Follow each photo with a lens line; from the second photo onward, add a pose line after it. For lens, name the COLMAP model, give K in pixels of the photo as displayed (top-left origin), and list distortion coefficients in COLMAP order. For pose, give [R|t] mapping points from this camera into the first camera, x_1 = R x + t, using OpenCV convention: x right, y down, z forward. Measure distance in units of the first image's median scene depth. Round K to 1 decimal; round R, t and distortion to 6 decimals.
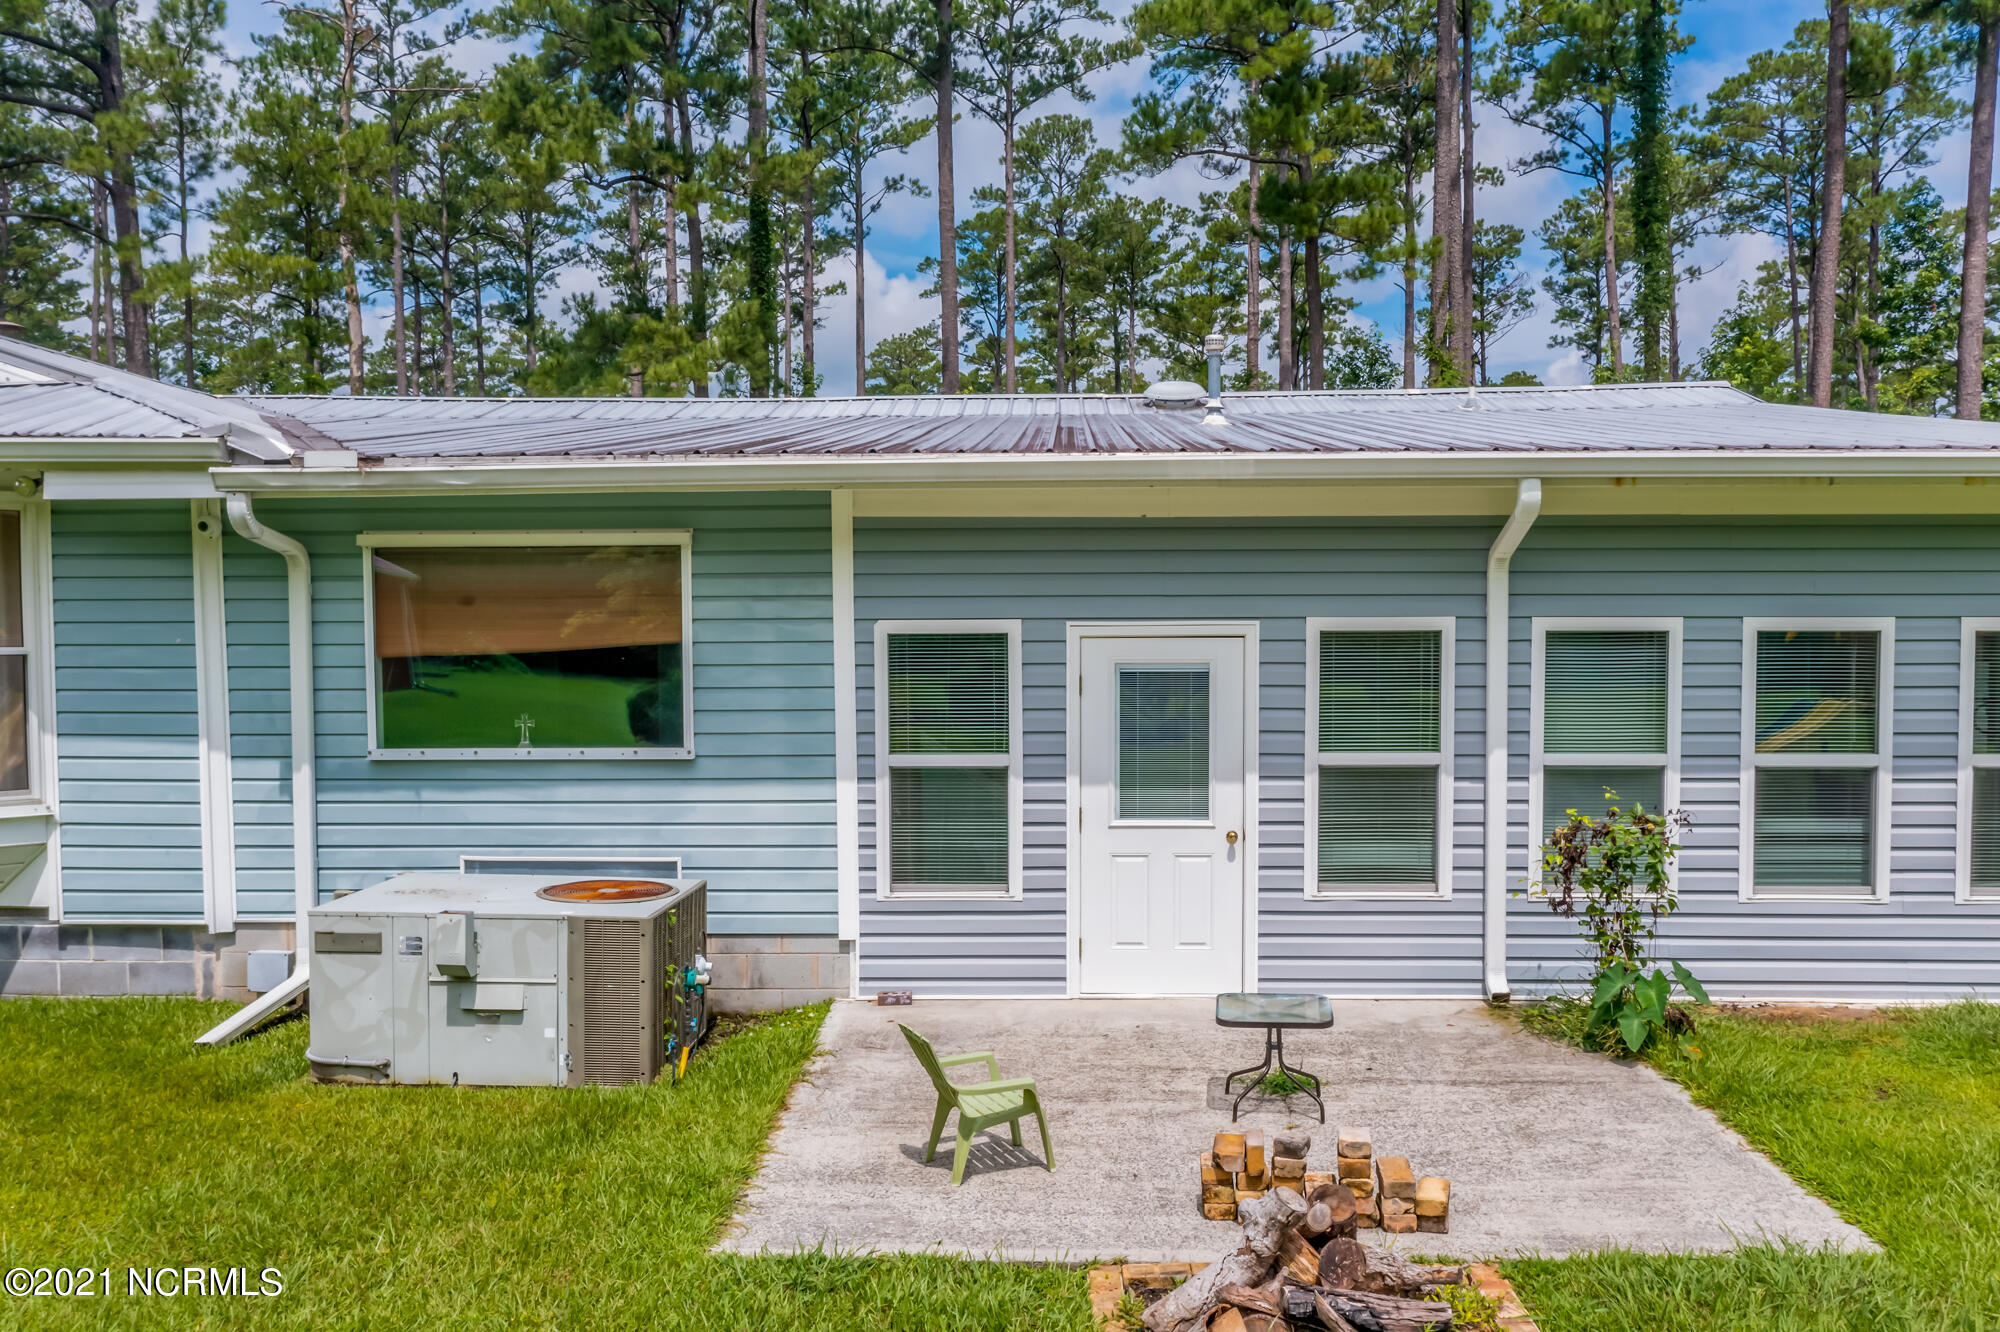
lens RADIAL K [[1609.4, 0, 1011.0], [0, 1609.4, 708.1], [0, 0, 1]] dist [-0.002298, 0.006416]
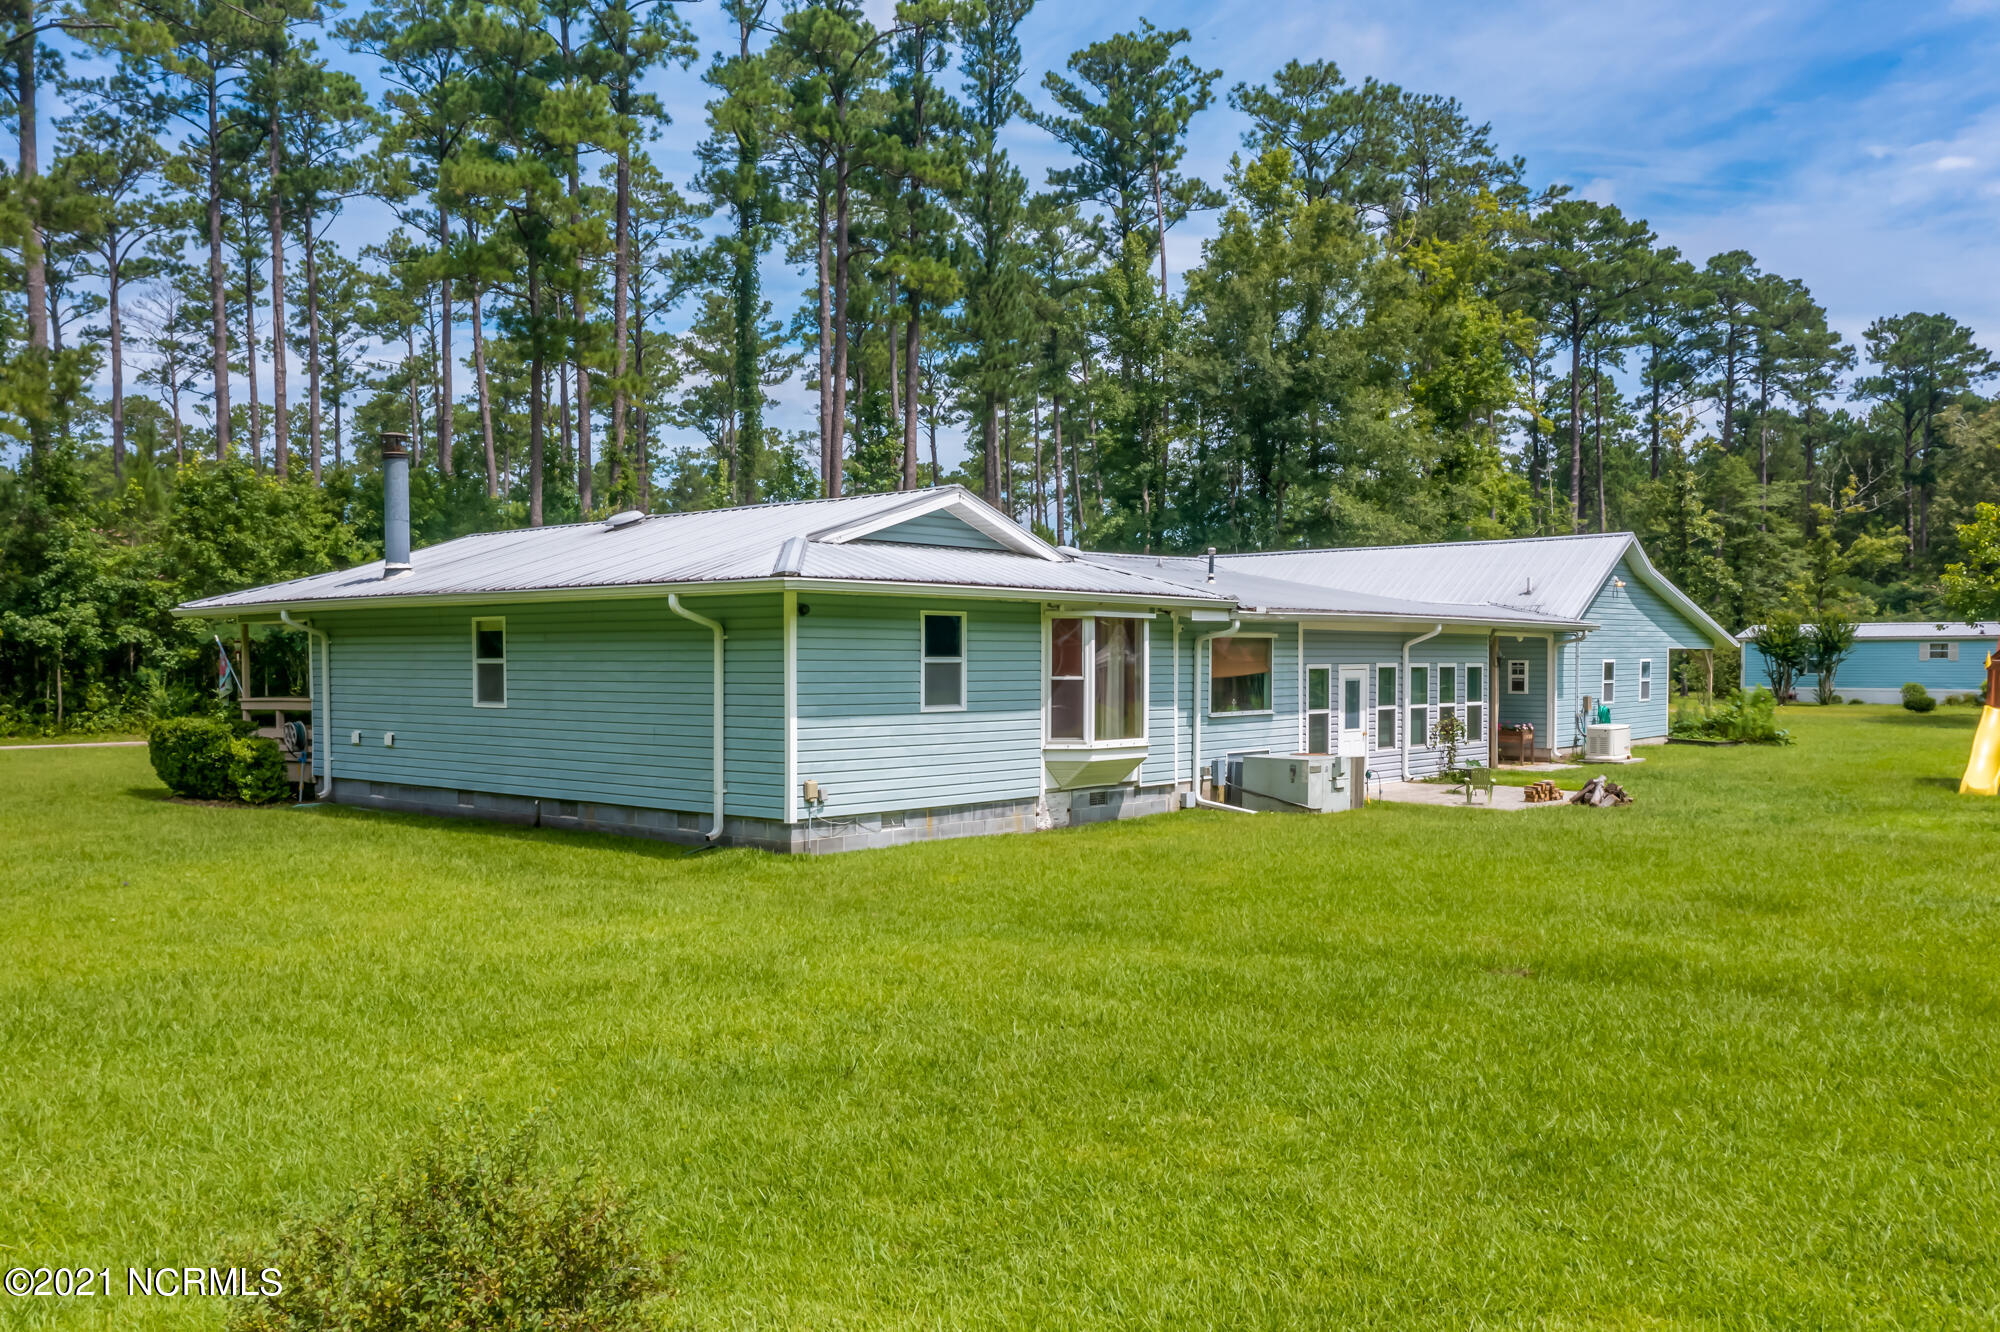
lens RADIAL K [[1609.4, 0, 1011.0], [0, 1609.4, 708.1], [0, 0, 1]] dist [-0.002298, 0.006416]
pose [[0.624315, -0.022387, 0.780852, -2.682487], [0.036682, 0.999327, -0.000679, 0.007450], [-0.780311, 0.029067, 0.624716, -0.401088]]
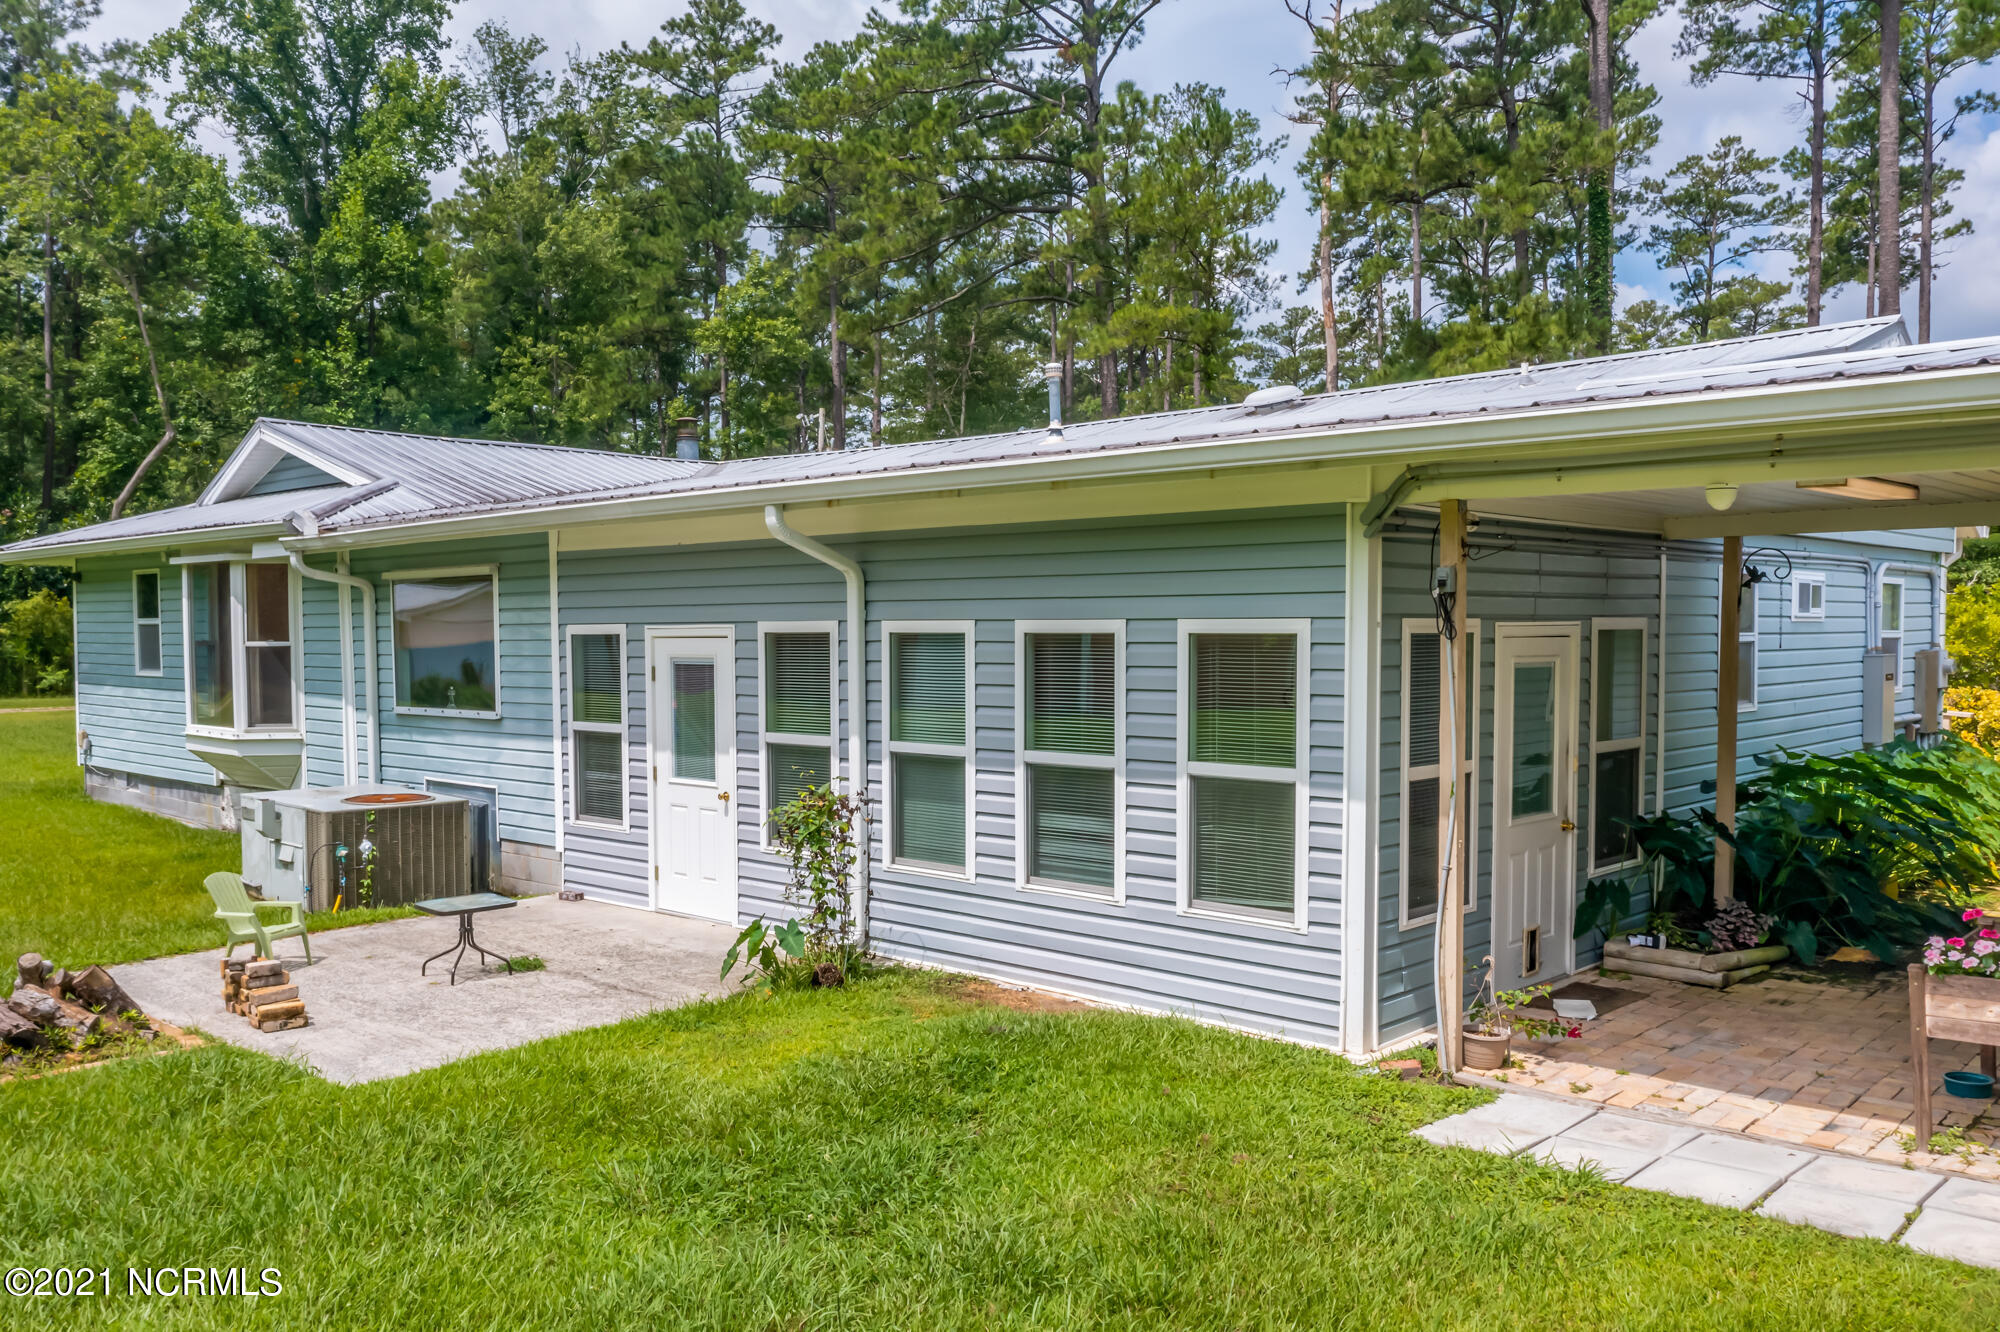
lens RADIAL K [[1609.4, 0, 1011.0], [0, 1609.4, 708.1], [0, 0, 1]] dist [-0.002298, 0.006416]
pose [[0.753504, 0.030962, -0.656714, 1.122364], [-0.028542, 0.999489, 0.014374, -0.013611], [0.656824, 0.007912, 0.754003, 0.197272]]
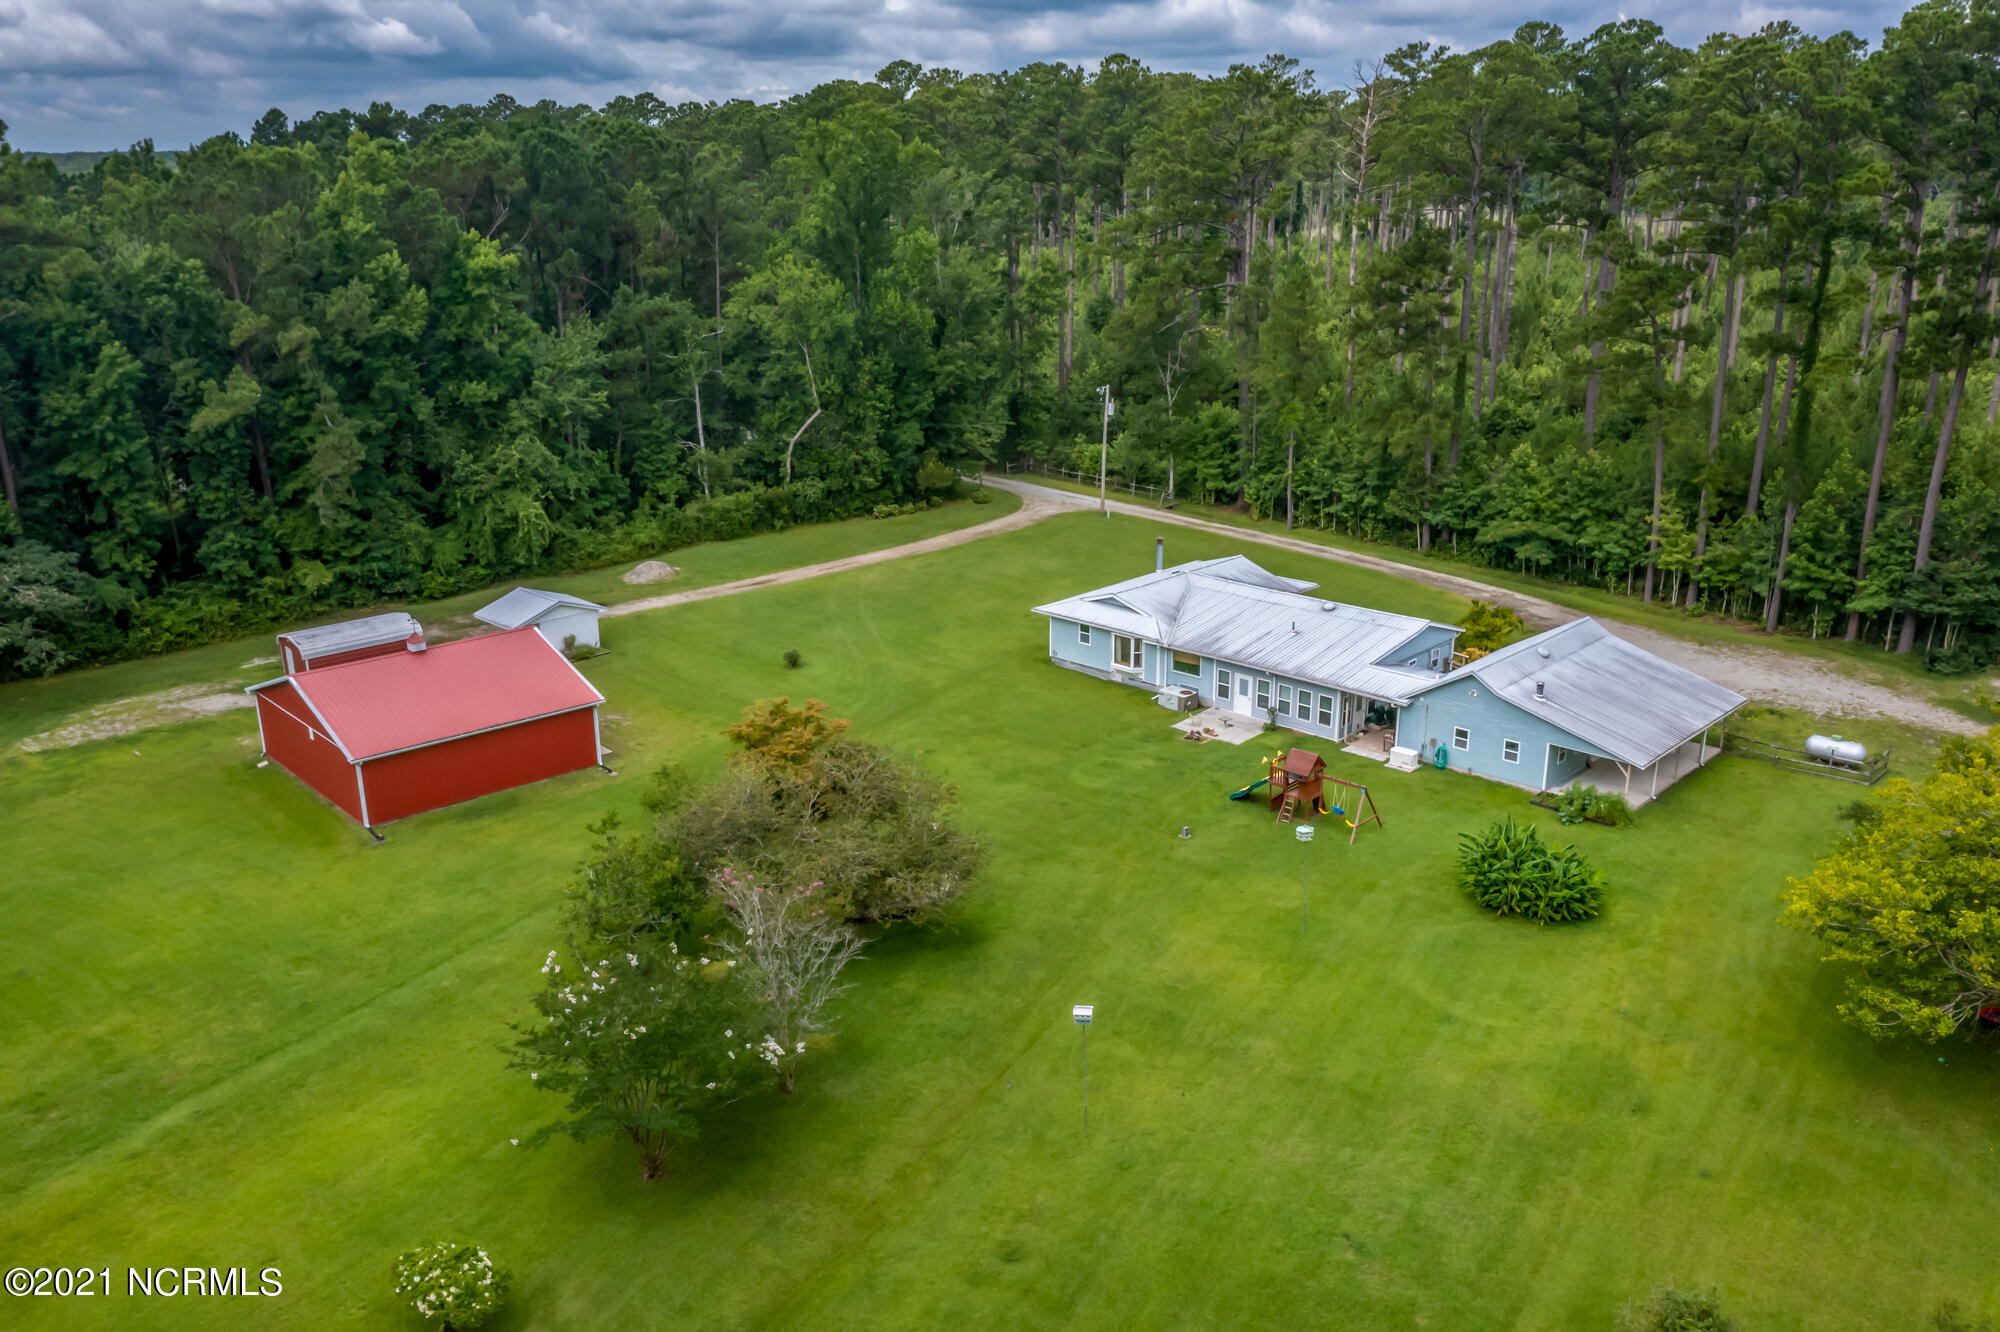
lens RADIAL K [[1617.8, 0, 1010.3], [0, 1617.8, 678.8], [0, 0, 1]] dist [0.000378, 0.007690]
pose [[0.750123, 0.203054, -0.629353, 4.725834], [-0.026454, 0.960144, 0.278250, -2.469653], [0.660769, -0.192073, 0.725598, -6.309117]]
